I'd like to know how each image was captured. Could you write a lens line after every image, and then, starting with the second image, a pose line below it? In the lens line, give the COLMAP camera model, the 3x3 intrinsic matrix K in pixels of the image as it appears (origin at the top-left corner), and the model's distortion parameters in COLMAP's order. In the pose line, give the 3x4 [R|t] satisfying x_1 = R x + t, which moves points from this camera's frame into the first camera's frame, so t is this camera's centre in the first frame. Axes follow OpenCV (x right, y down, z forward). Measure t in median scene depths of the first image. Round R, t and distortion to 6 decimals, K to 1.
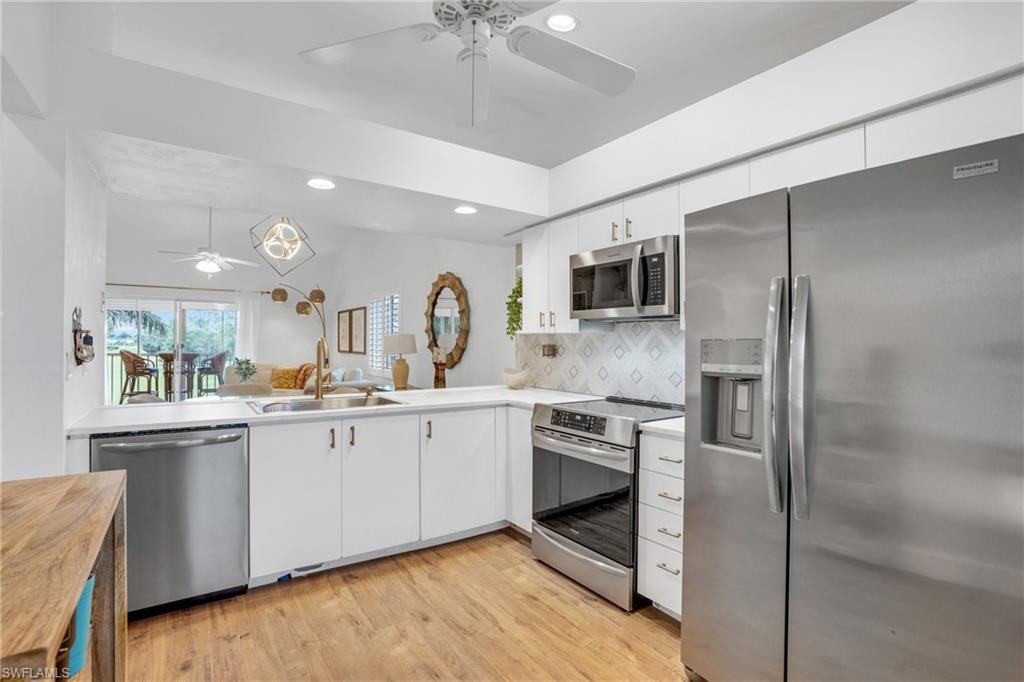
lens RADIAL K [[483.3, 0, 507.3], [0, 483.3, 340.2], [0, 0, 1]] dist [-0.070952, 0.027285]
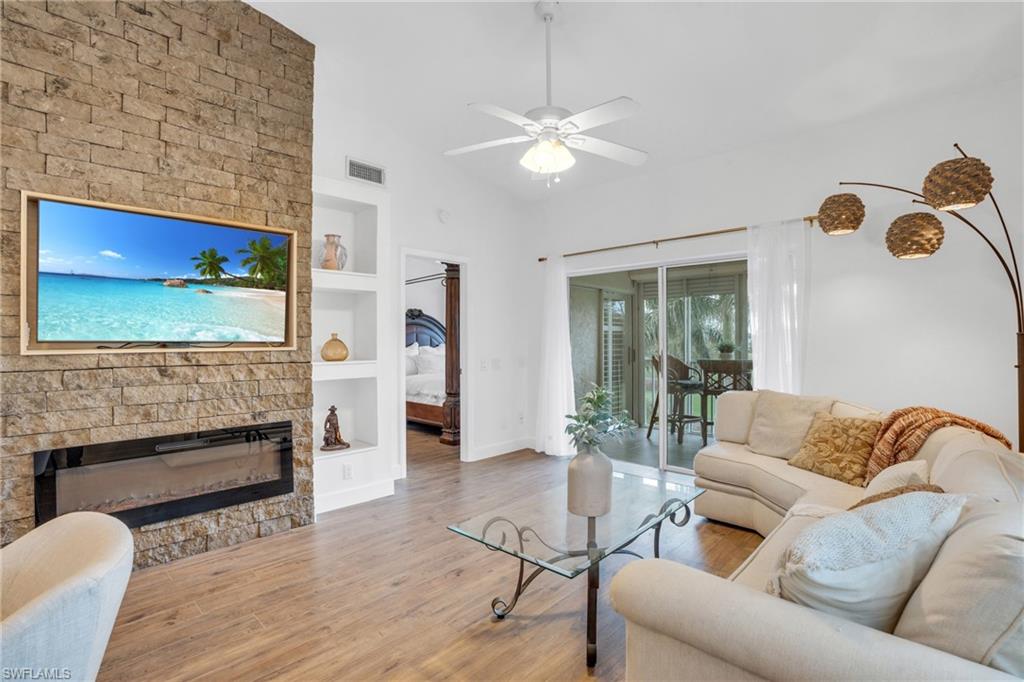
lens RADIAL K [[478.7, 0, 506.8], [0, 478.7, 340.0], [0, 0, 1]] dist [-0.066607, 0.025956]
pose [[0.208174, -0.010547, -0.978035, -0.474471], [0.007405, 0.999930, -0.009207, 0.013717], [0.978064, -0.005326, 0.208237, 1.764477]]
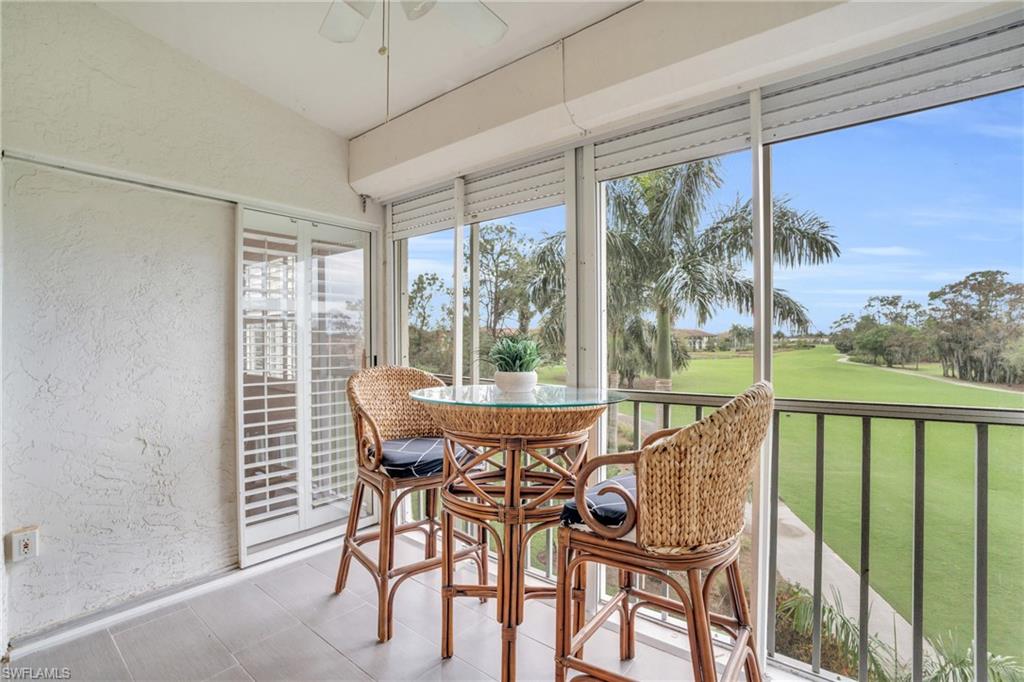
lens RADIAL K [[483.3, 0, 507.3], [0, 483.3, 340.2], [0, 0, 1]] dist [-0.070952, 0.027285]
pose [[0.289276, -0.006211, -0.957226, -1.515191], [0.009264, 0.999950, -0.003689, 0.018729], [0.957201, -0.007800, 0.289319, 2.785300]]
